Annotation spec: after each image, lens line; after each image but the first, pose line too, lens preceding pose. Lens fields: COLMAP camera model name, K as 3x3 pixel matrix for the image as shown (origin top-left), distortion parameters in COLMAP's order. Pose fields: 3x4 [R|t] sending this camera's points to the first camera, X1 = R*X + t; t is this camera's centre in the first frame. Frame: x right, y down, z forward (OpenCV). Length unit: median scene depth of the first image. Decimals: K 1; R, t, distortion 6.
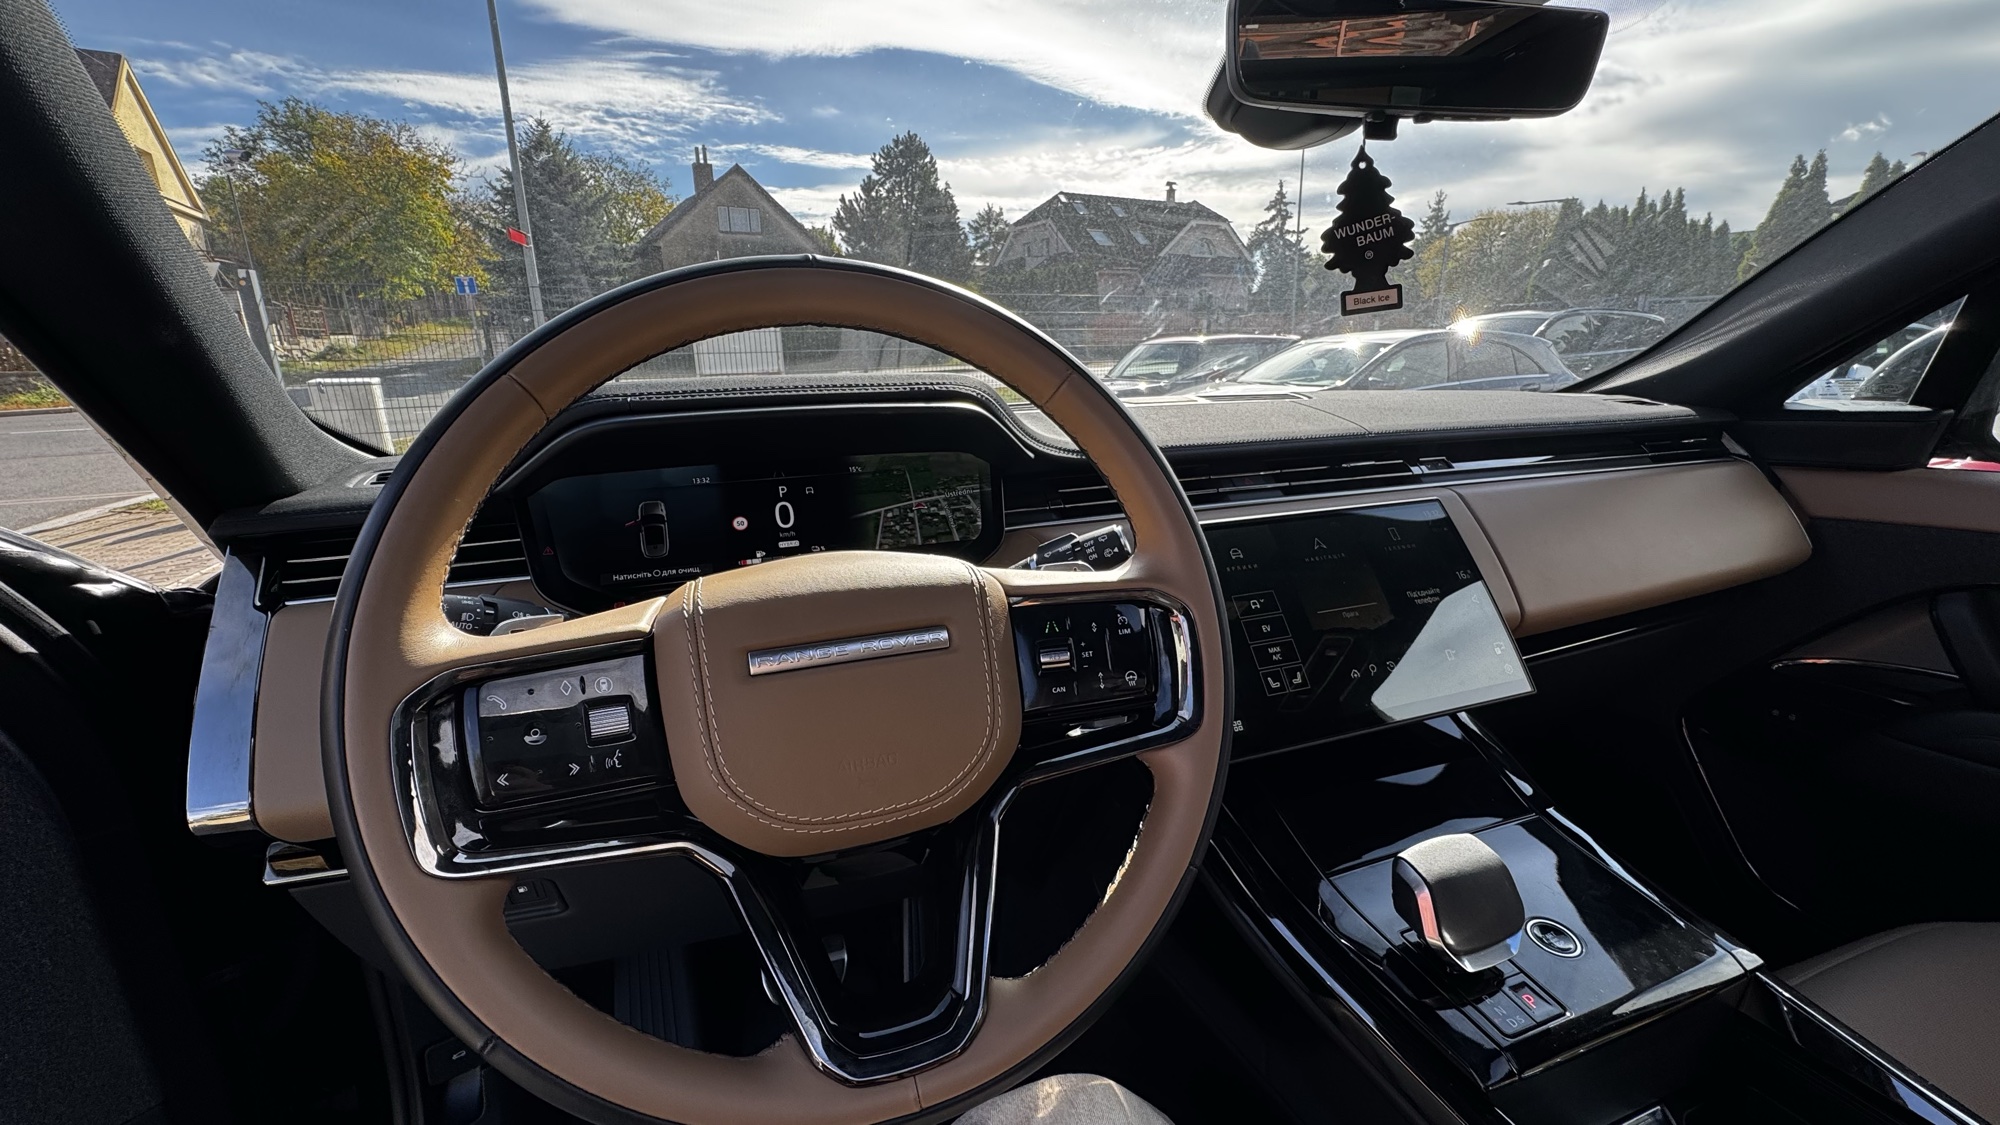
lens RADIAL K [[793.7, 0, 998.5], [0, 793.7, 563.8], [0, 0, 1]] dist [-0.004926, 0.000217]
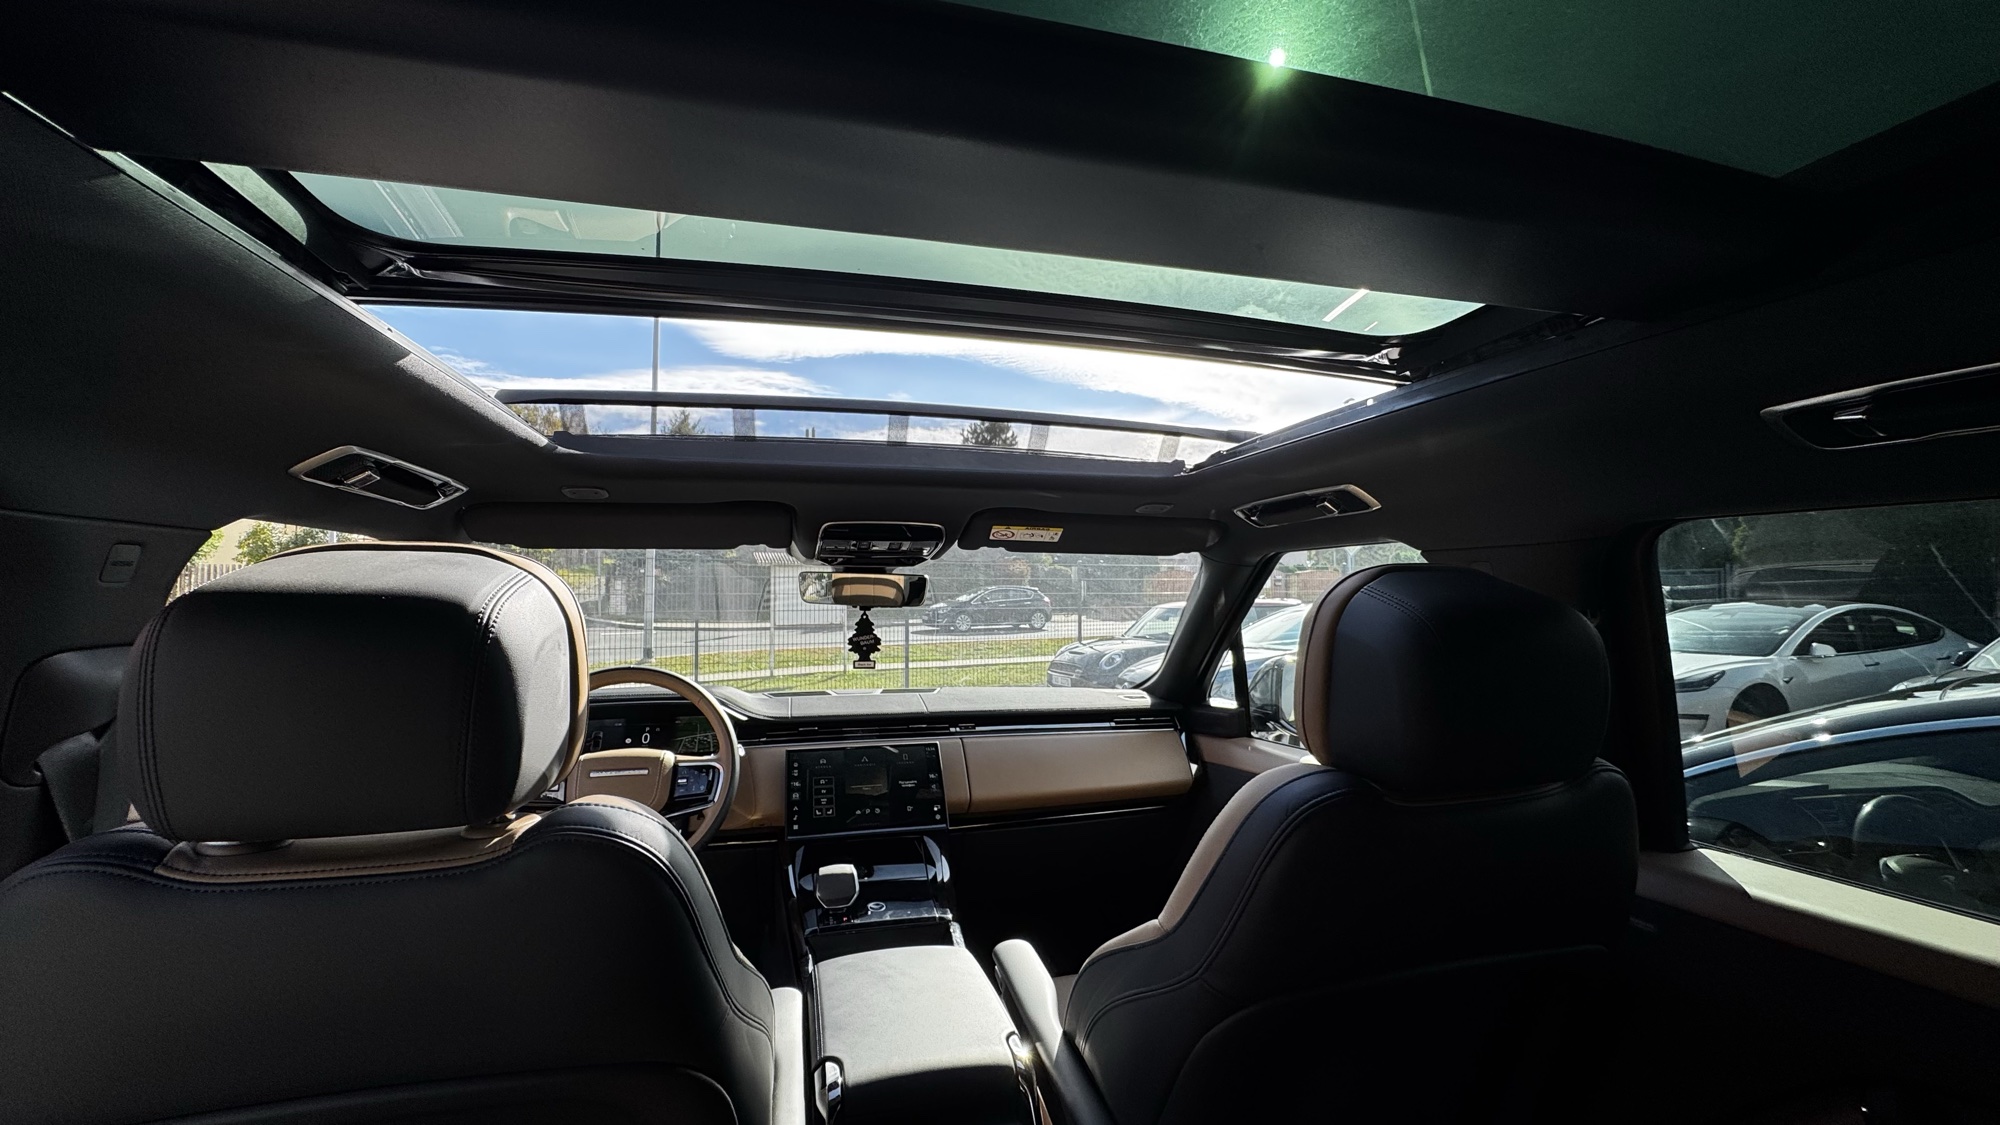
lens RADIAL K [[793.7, 0, 998.5], [0, 793.7, 563.8], [0, 0, 1]] dist [-0.004926, 0.000217]
pose [[0.994836, 0.009551, -0.101043, 0.946303], [-0.039586, 0.953230, -0.299644, 0.104451], [0.093456, 0.302097, 0.948685, -1.293268]]
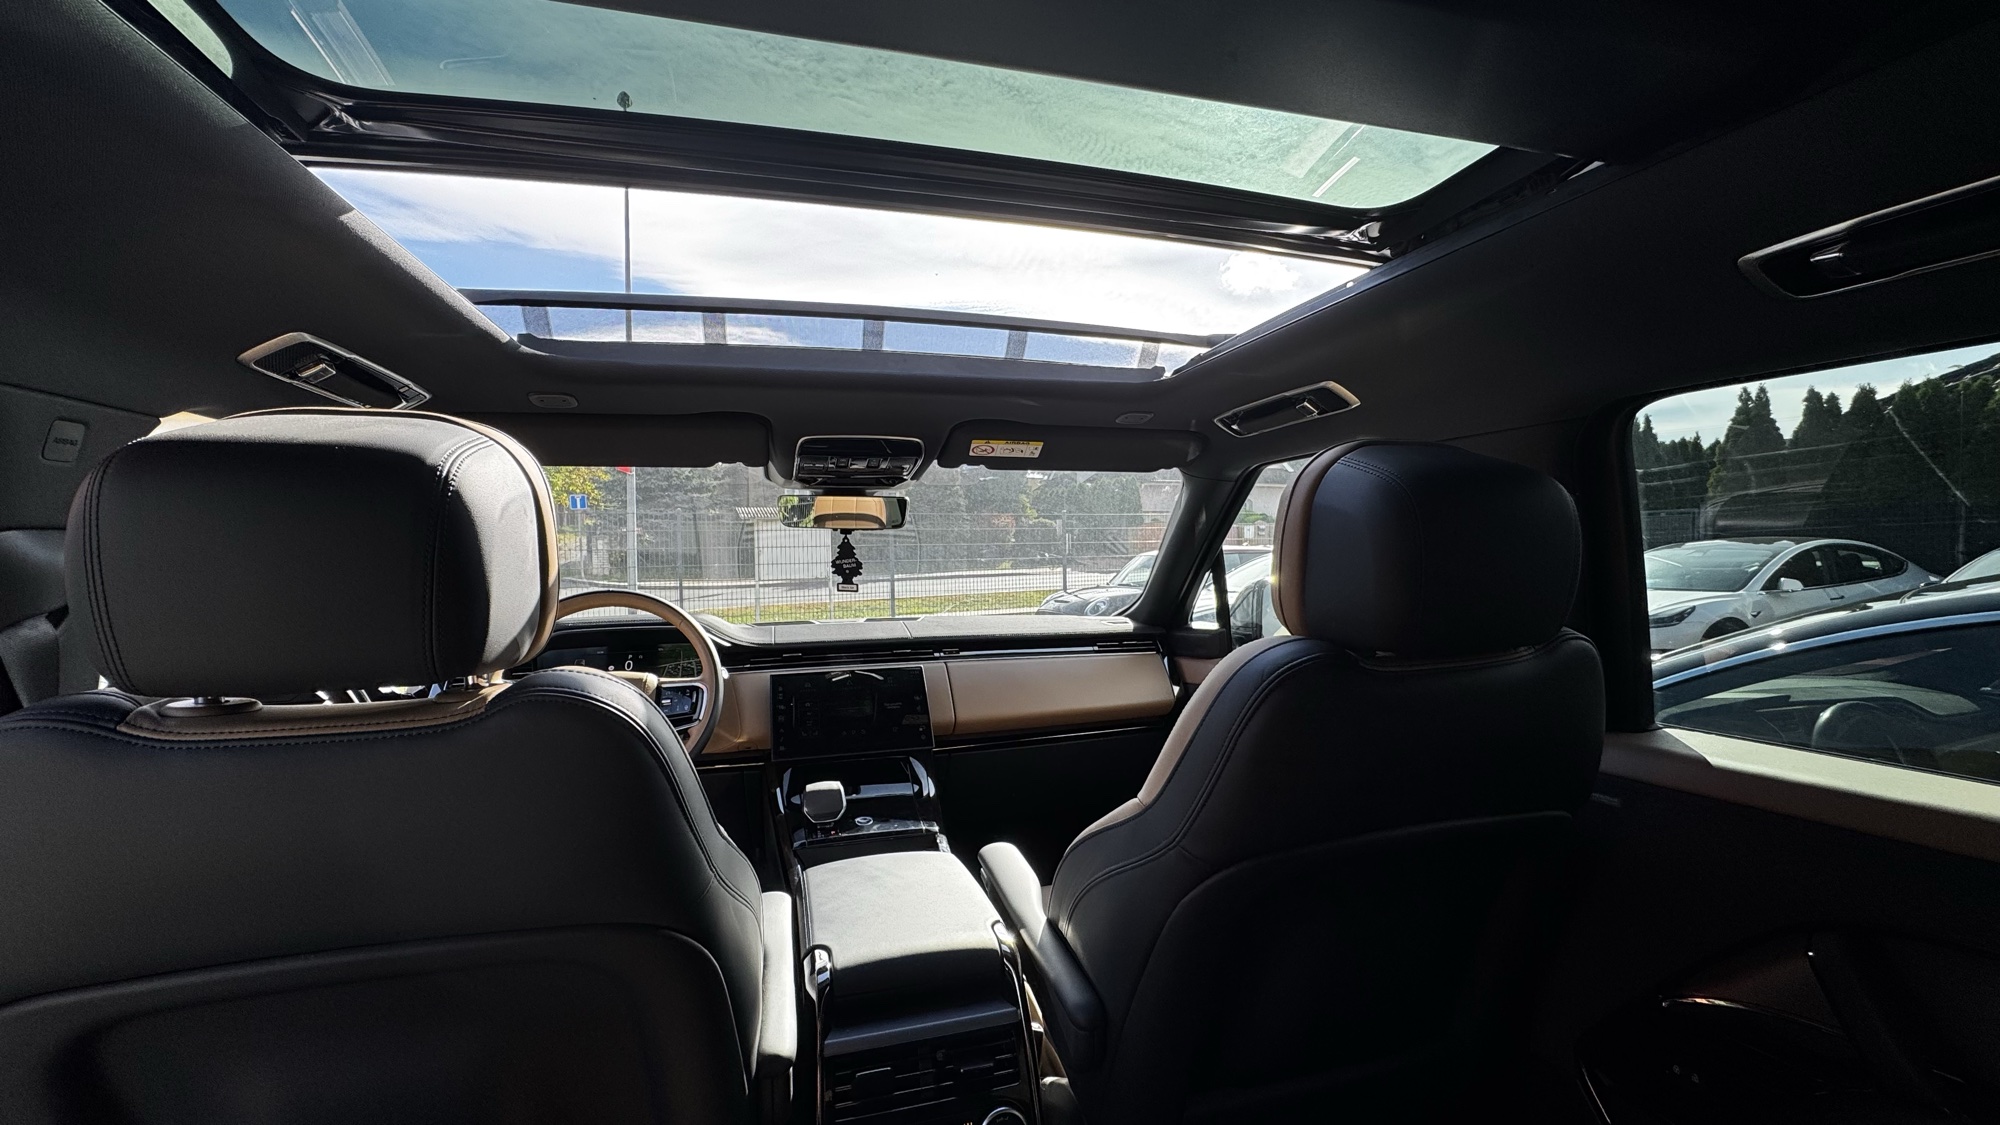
lens RADIAL K [[793.7, 0, 999.1], [0, 793.7, 564.8], [0, 0, 1]] dist [-0.004926, 0.000217]
pose [[0.996652, -0.000068, -0.081757, 0.956384], [-0.020060, 0.969229, -0.245343, 0.190644], [0.079258, 0.246162, 0.965983, -1.259994]]
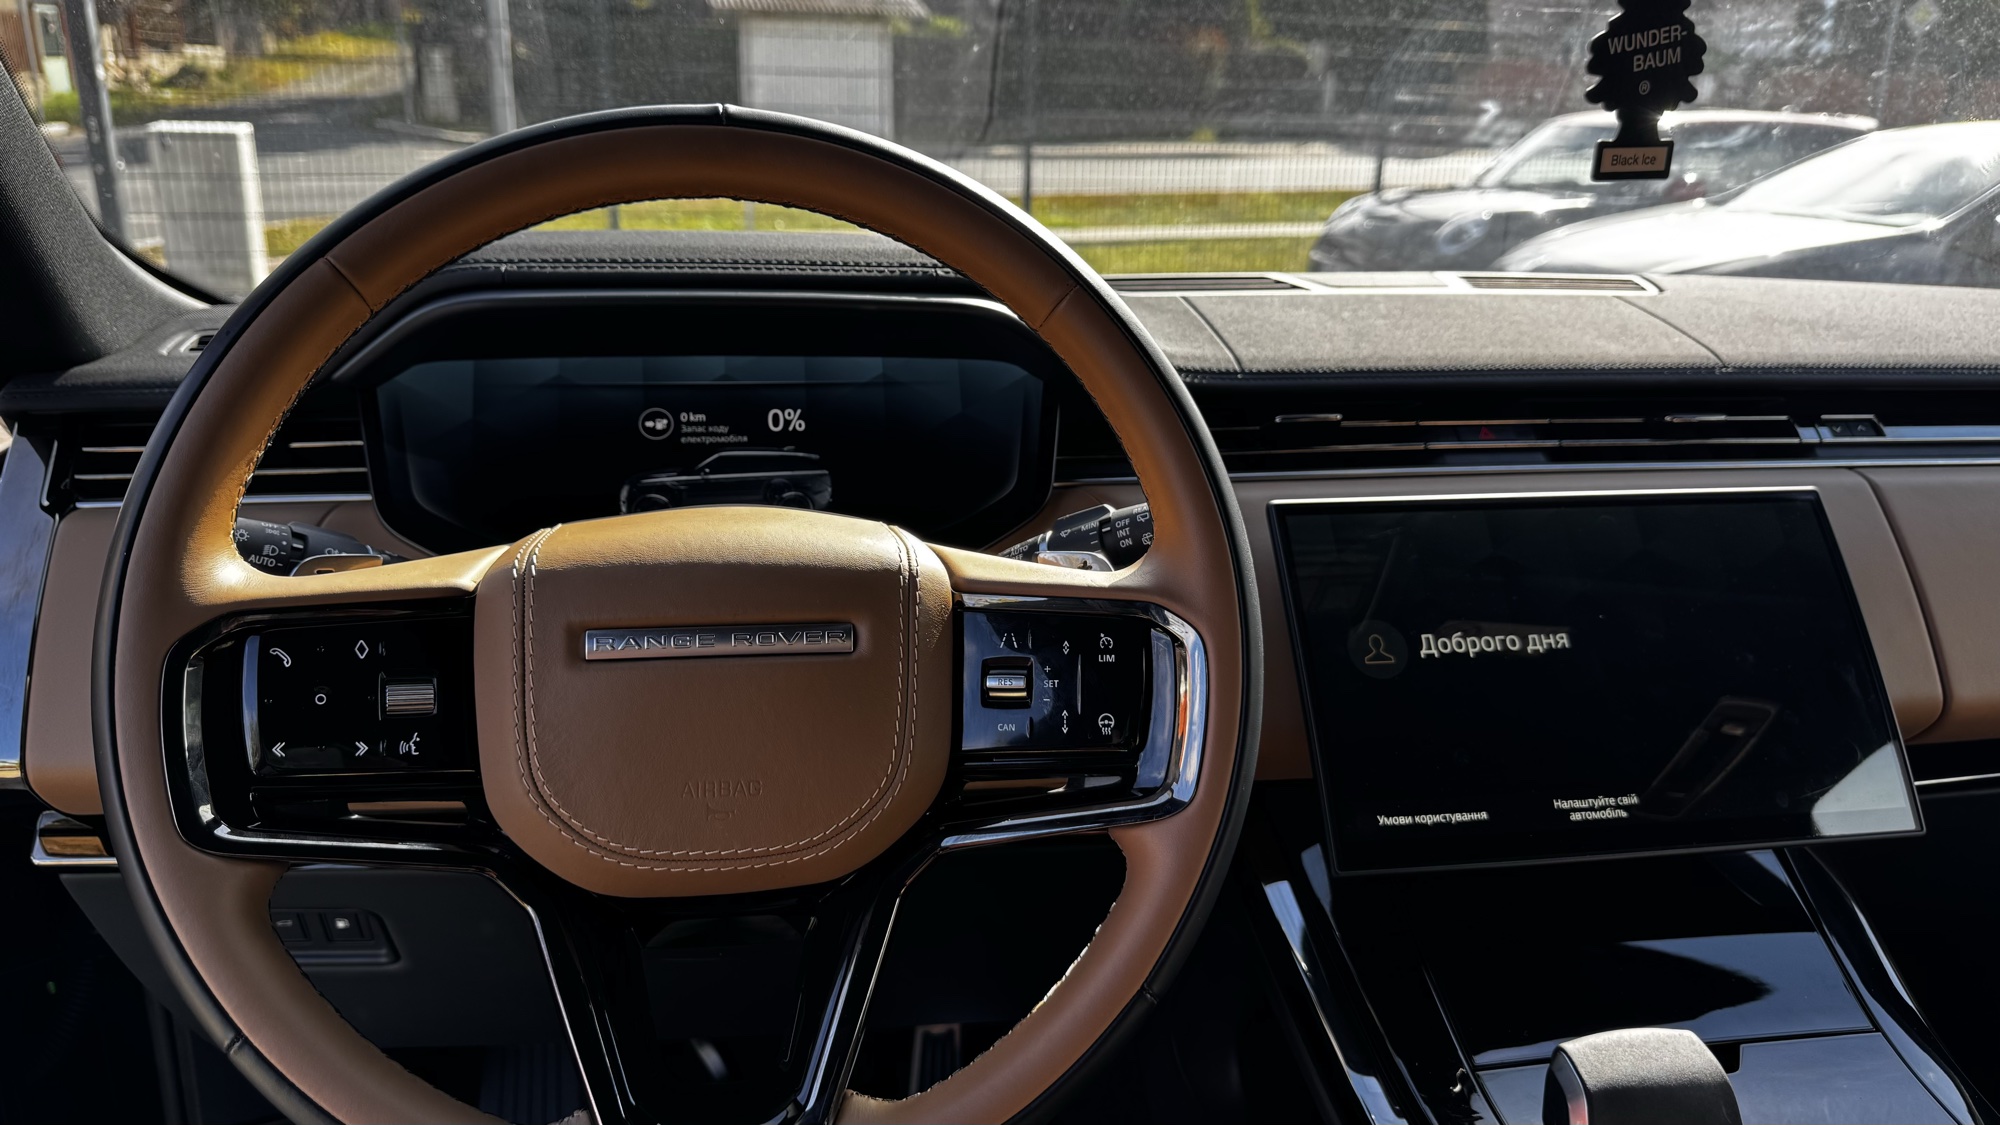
lens RADIAL K [[1410.0, 0, 994.6], [0, 1410.0, 566.2], [0, 0, 1]] dist [0.055301, -0.070361]
pose [[0.980843, 0.096682, -0.169115, 0.142876], [-0.088774, 0.994602, 0.053729, -0.028938], [0.173396, -0.037687, 0.984131, -0.139954]]
